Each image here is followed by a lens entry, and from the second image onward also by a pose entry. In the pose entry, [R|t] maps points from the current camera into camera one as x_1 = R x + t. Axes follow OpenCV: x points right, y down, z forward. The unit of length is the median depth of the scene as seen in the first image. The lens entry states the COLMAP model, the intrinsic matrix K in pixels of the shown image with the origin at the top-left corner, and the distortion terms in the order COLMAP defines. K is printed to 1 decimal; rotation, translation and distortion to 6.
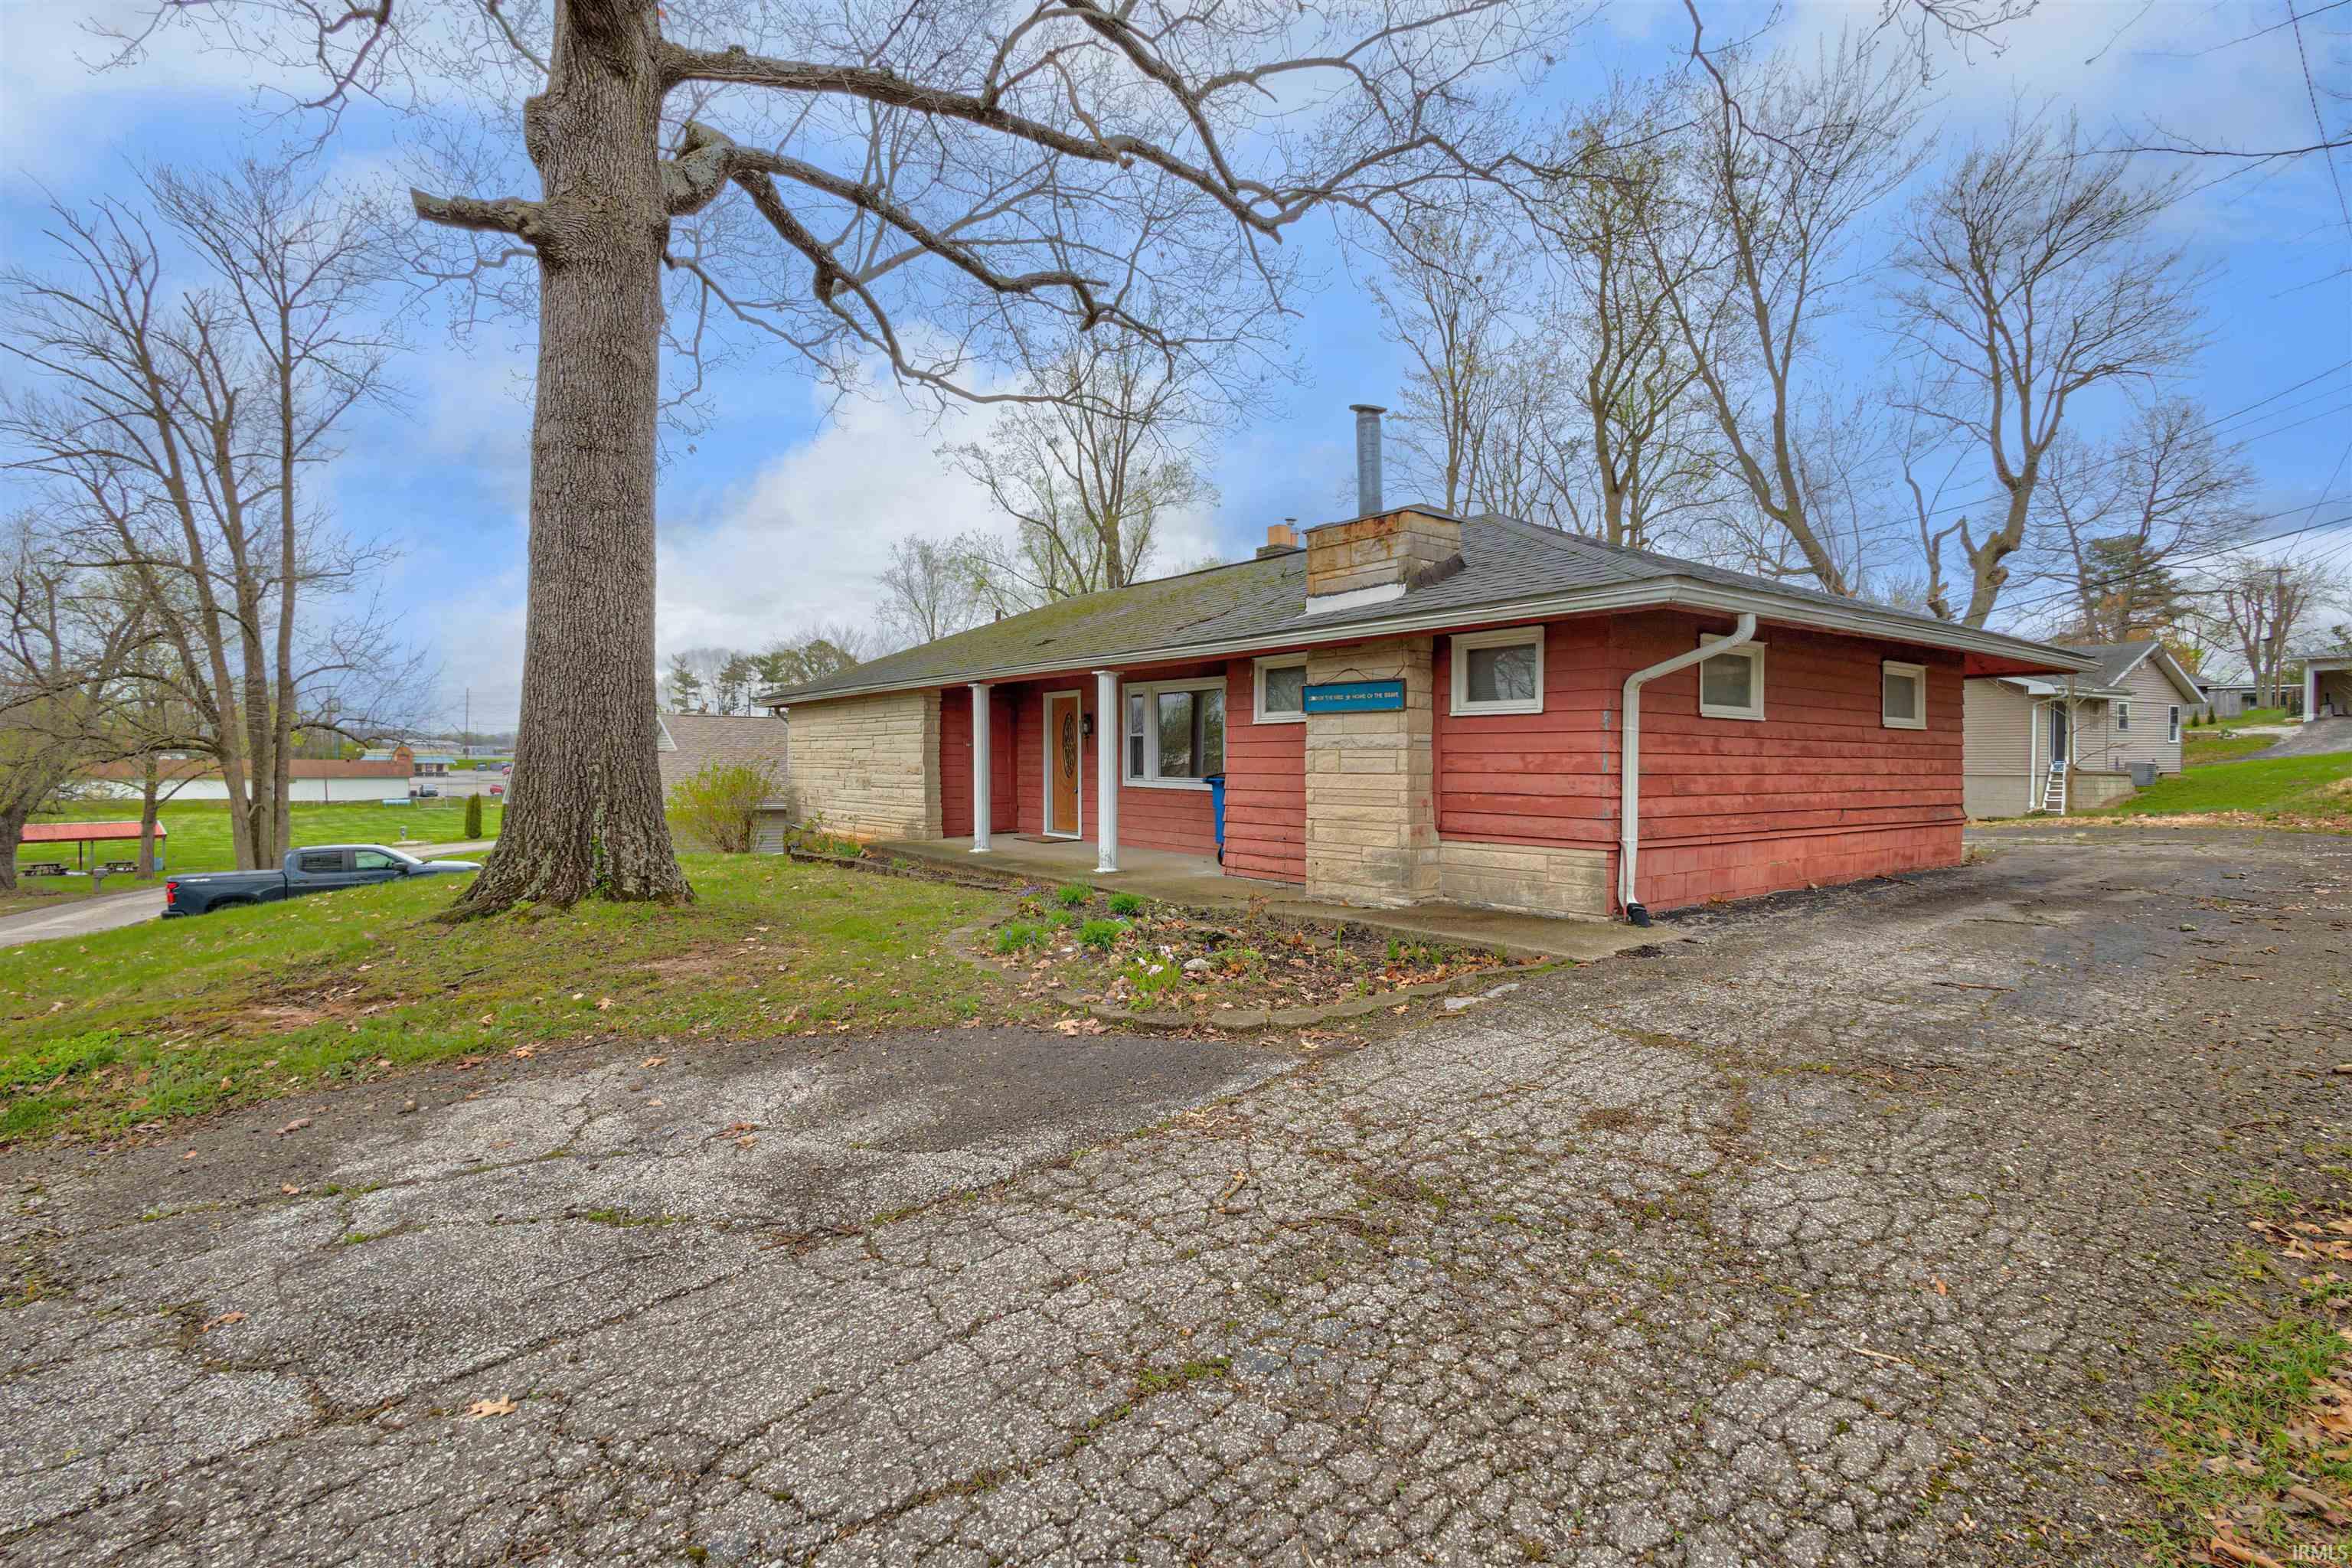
lens RADIAL K [[1100.5, 0, 1174.6], [0, 1100.5, 776.9], [0, 0, 1]] dist [0.004396, -0.001267]
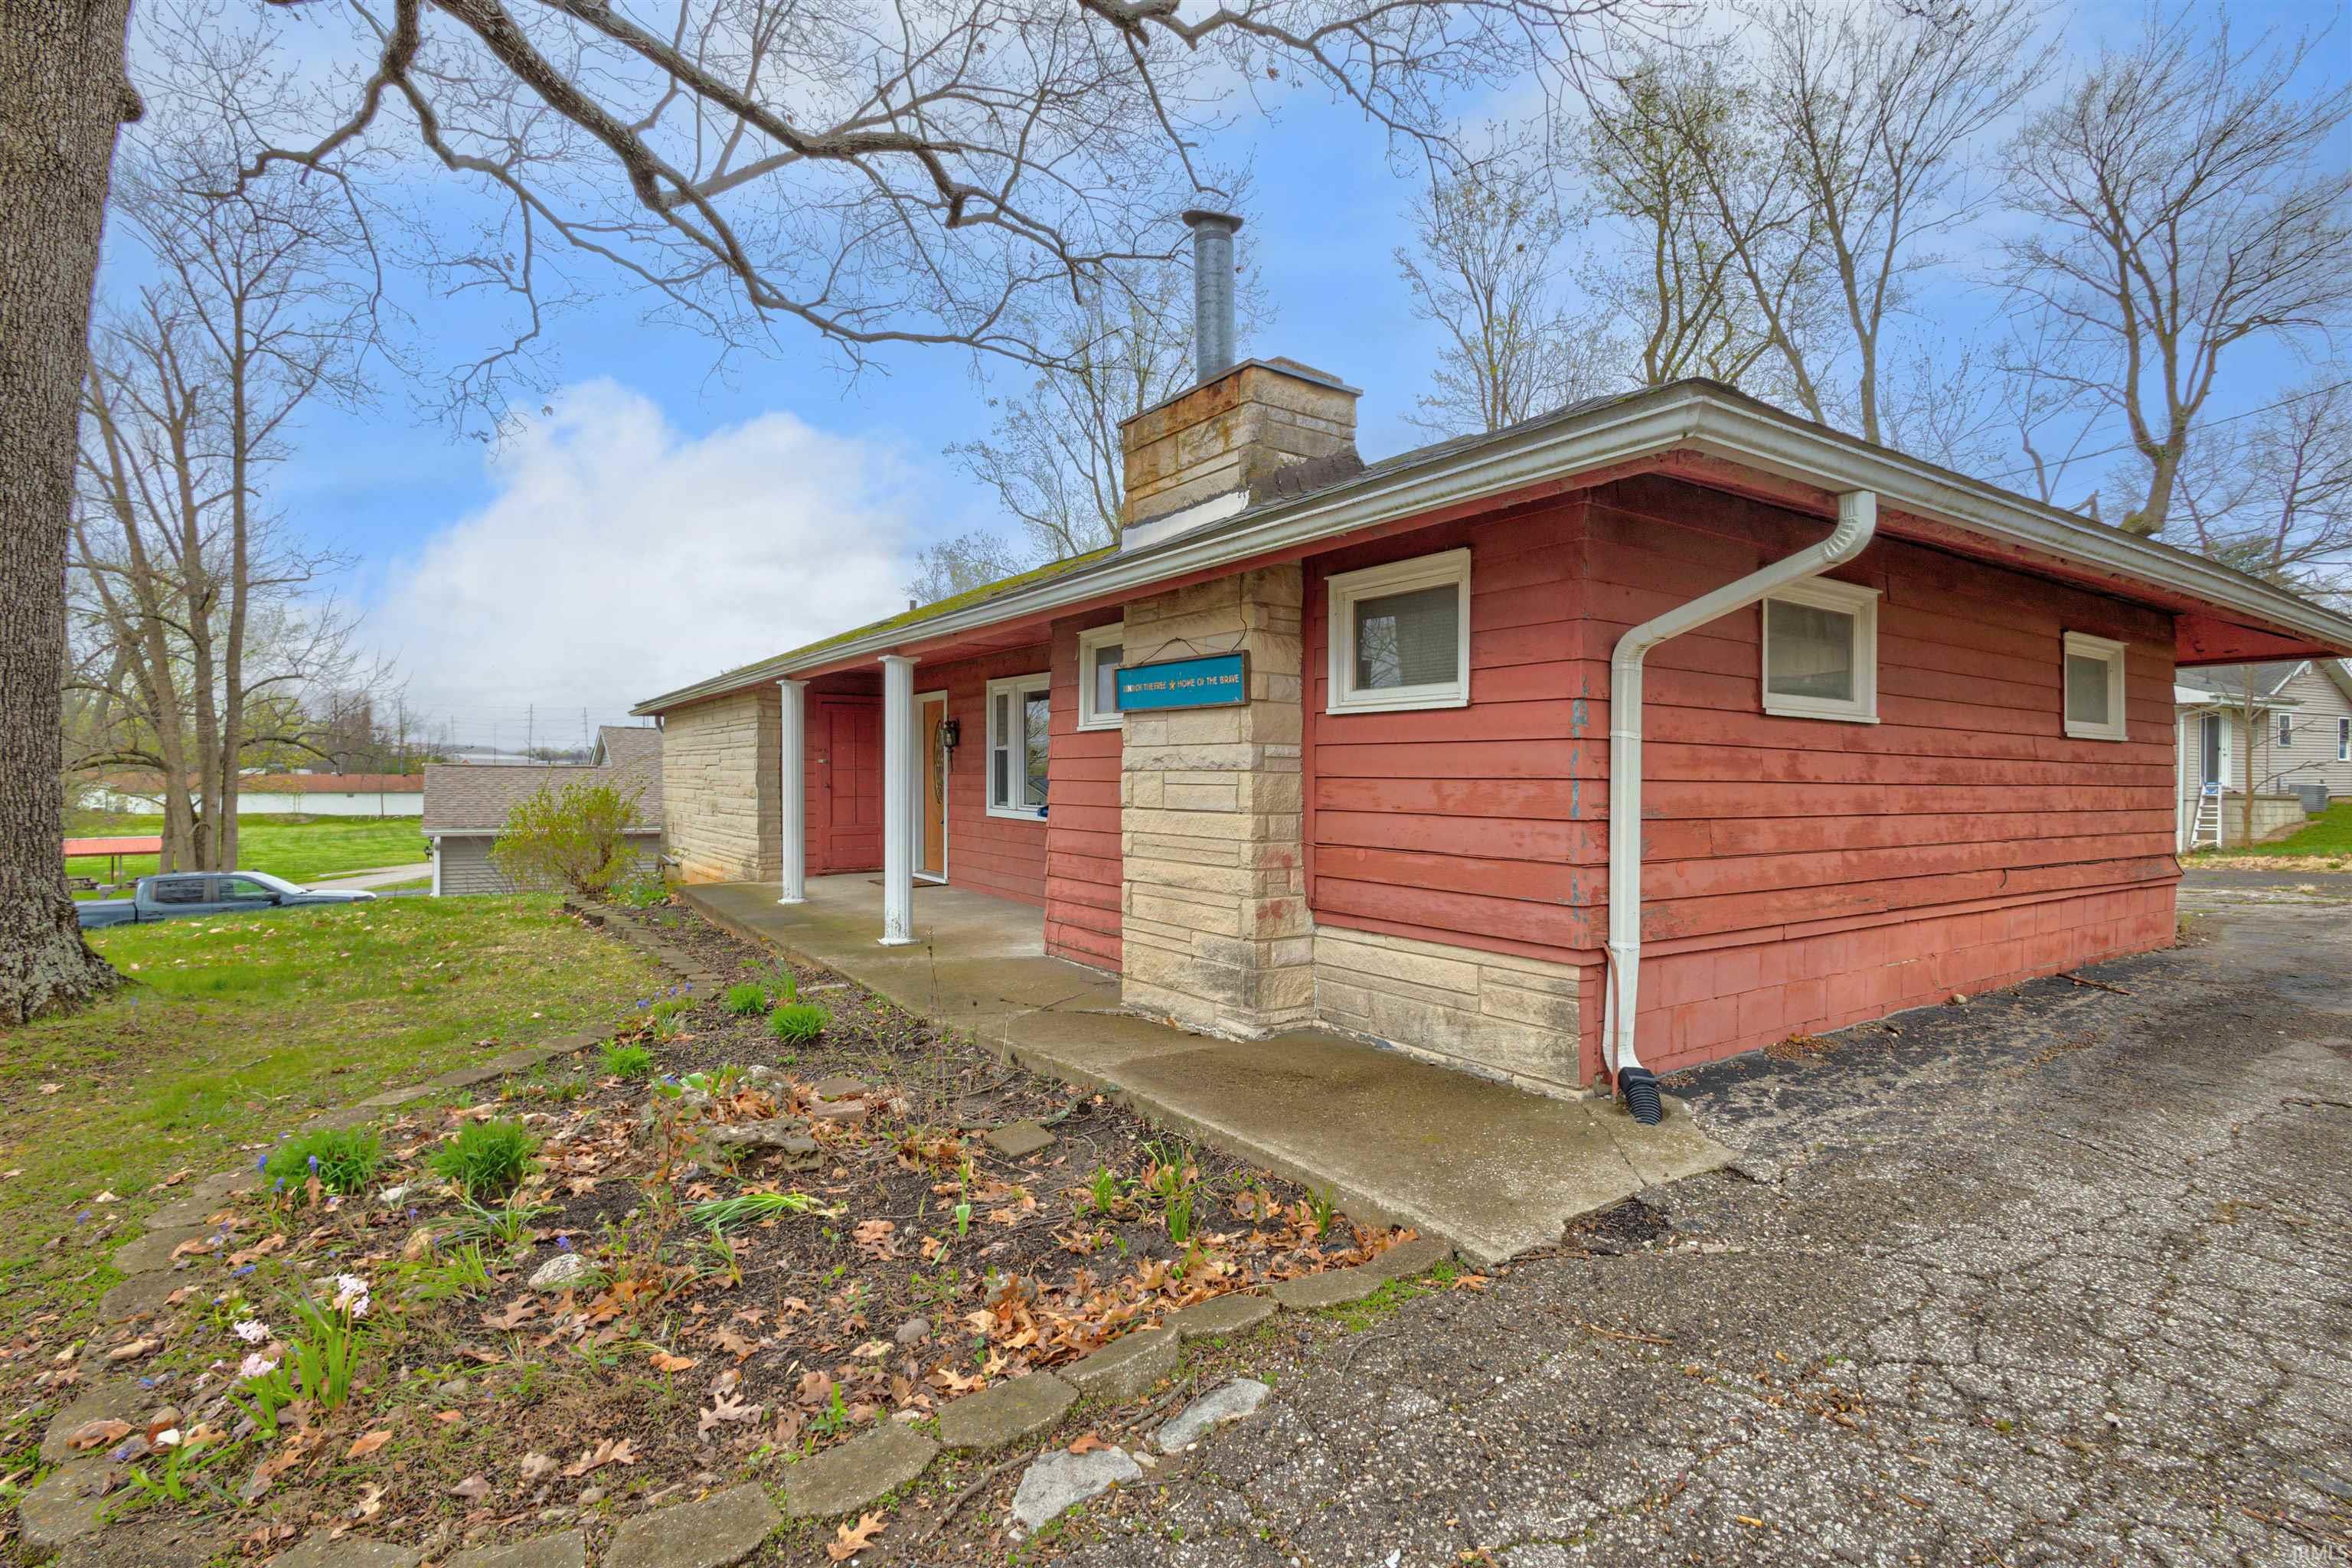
lens RADIAL K [[1100.5, 0, 1174.0], [0, 1100.5, 780.3], [0, 0, 1]] dist [0.004396, -0.001267]
pose [[0.998501, 0.002826, -0.054669, 0.099445], [-0.003455, 0.999929, -0.011402, -0.006566], [0.054633, 0.011574, 0.998439, 0.202364]]
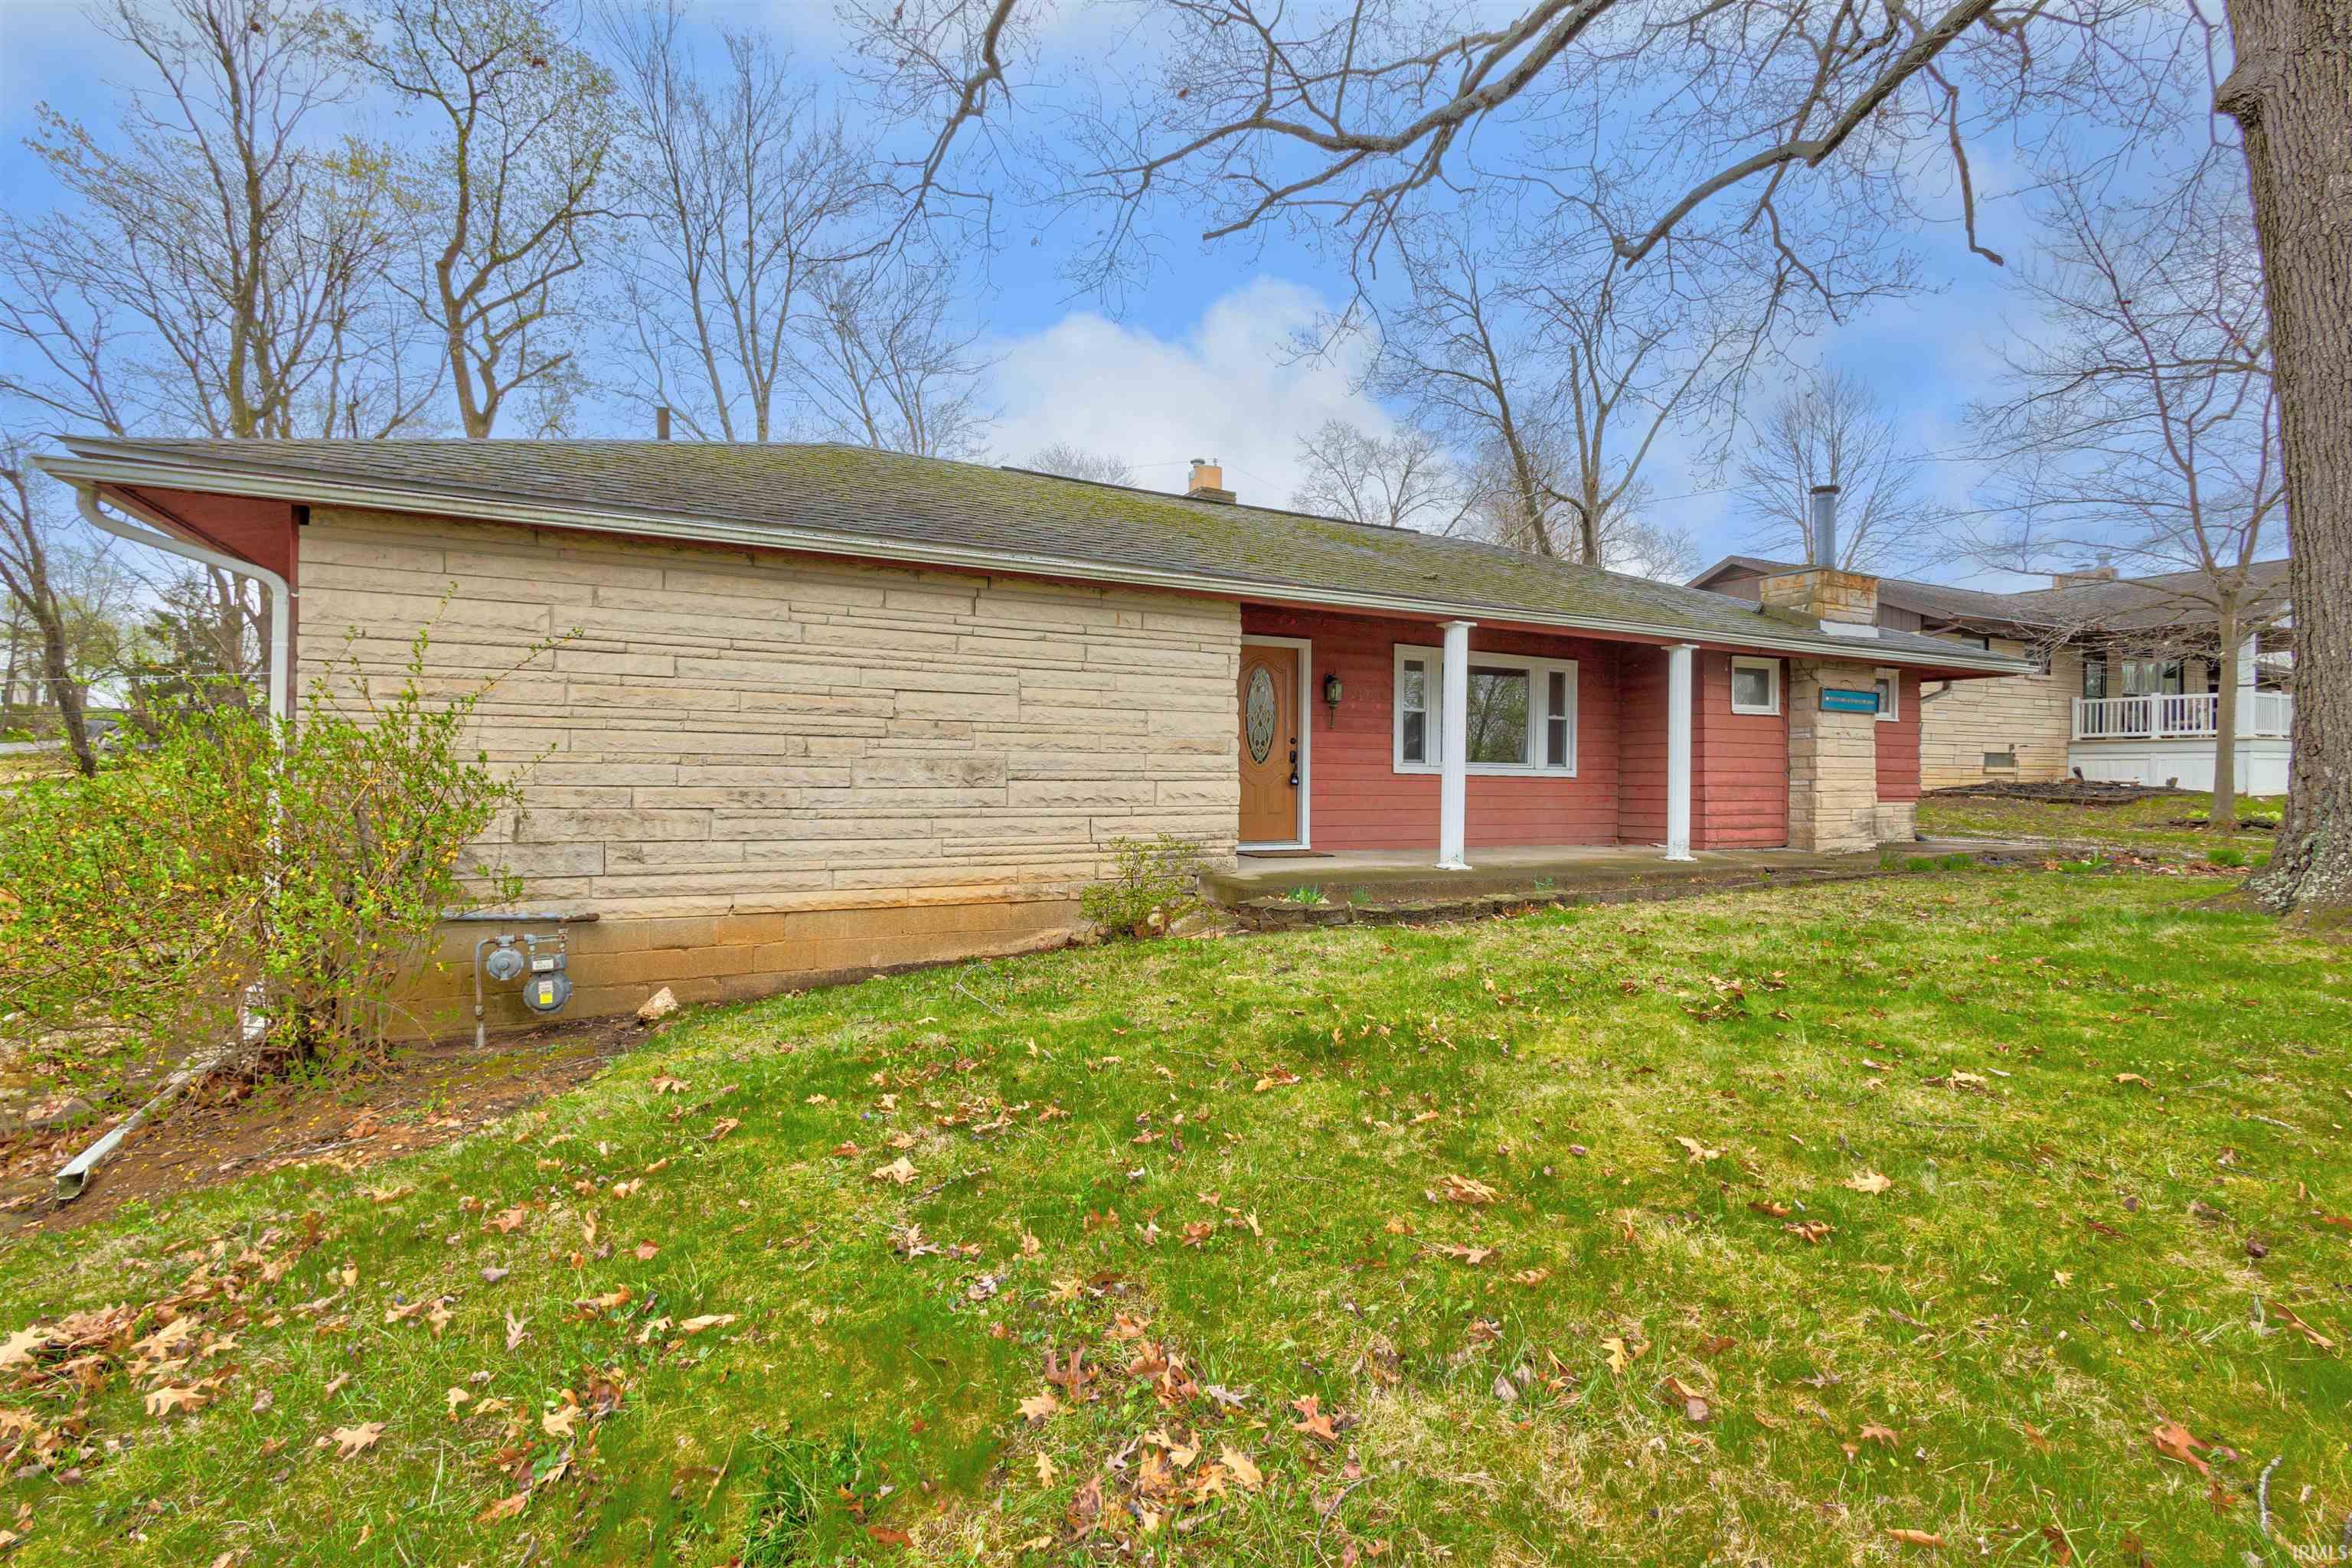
lens RADIAL K [[1100.5, 0, 1175.4], [0, 1100.5, 801.0], [0, 0, 1]] dist [0.004396, -0.001267]
pose [[0.170943, 0.002357, 0.985278, -0.688112], [0.014075, 0.999889, -0.004834, 0.024287], [-0.985180, 0.014694, 0.170891, 0.822202]]
